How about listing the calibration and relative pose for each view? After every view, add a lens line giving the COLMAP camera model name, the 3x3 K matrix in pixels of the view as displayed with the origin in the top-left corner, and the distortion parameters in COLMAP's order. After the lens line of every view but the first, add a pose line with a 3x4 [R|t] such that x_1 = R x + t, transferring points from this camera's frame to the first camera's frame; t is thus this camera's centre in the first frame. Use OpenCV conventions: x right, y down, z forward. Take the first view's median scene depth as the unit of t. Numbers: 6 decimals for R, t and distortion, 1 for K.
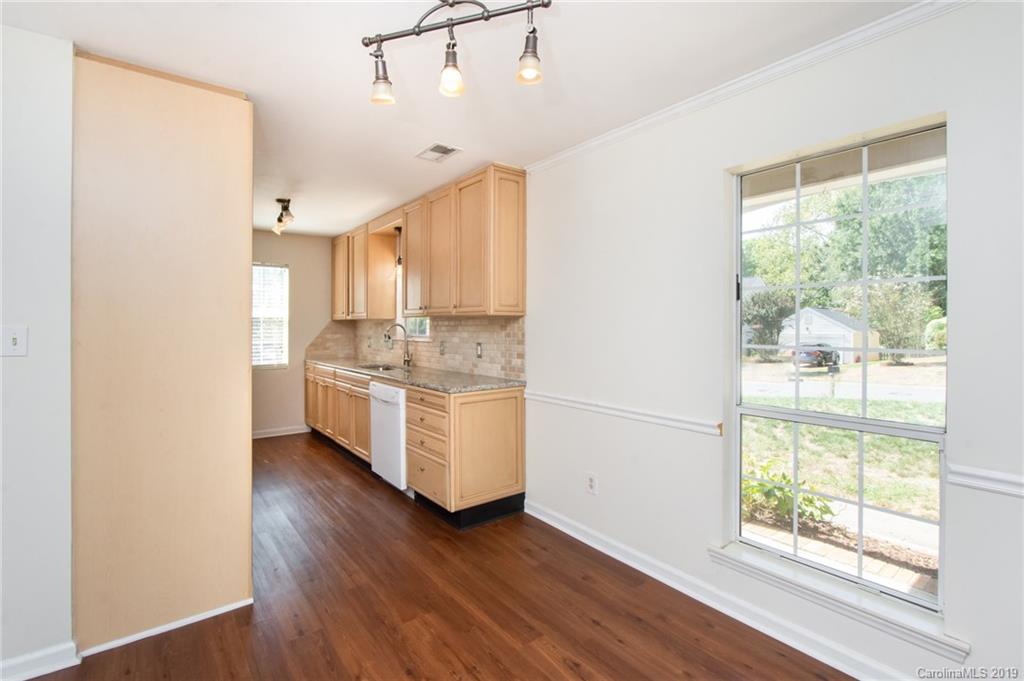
lens RADIAL K [[472.6, 0, 513.0], [0, 472.6, 323.8], [0, 0, 1]] dist [-0.015562, 0.000140]
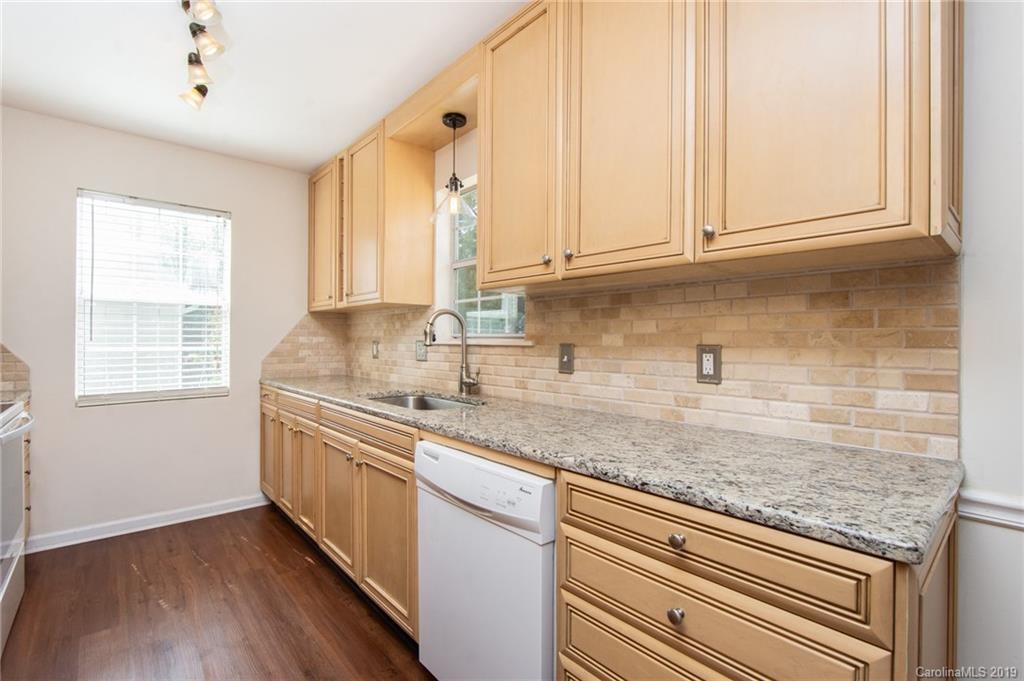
lens RADIAL K [[460.3, 0, 512.0], [0, 460.3, 340.5], [0, 0, 1]] dist [-0.010985, -0.000249]
pose [[0.997793, 0.004963, 0.066222, -0.199261], [-0.005379, 0.999967, 0.006103, 0.026900], [-0.066190, -0.006446, 0.997786, 0.484734]]
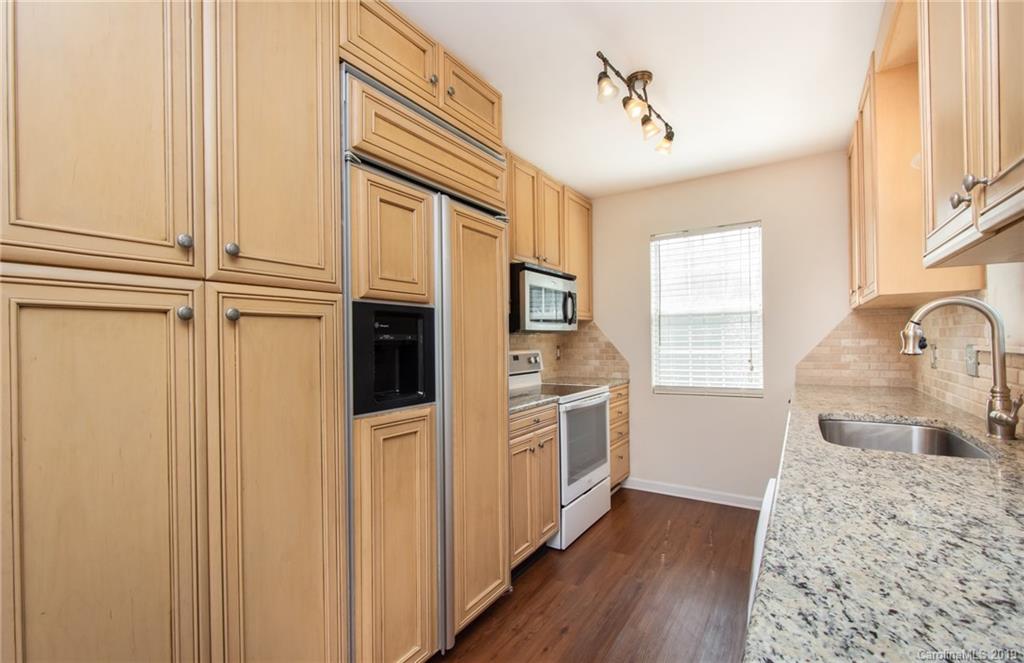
lens RADIAL K [[454.4, 0, 509.4], [0, 454.4, 342.5], [0, 0, 1]] dist [-0.002667, -0.000571]
pose [[0.330864, -0.002230, -0.943676, -0.056184], [0.018454, 0.999821, 0.004107, 0.020765], [0.943498, -0.018773, 0.330846, 0.586695]]
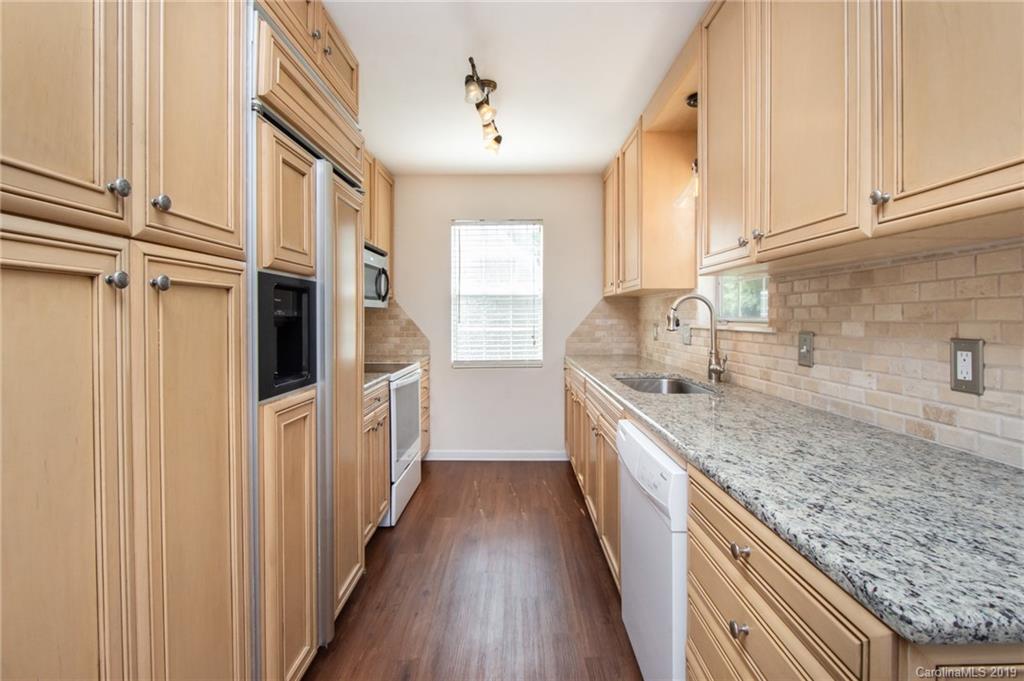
lens RADIAL K [[472.6, 0, 513.0], [0, 472.6, 323.8], [0, 0, 1]] dist [-0.015562, 0.000140]
pose [[0.786681, 0.008049, -0.617308, -0.086523], [0.004629, 0.999810, 0.018935, 0.018847], [0.617343, -0.017753, 0.786494, 0.472884]]
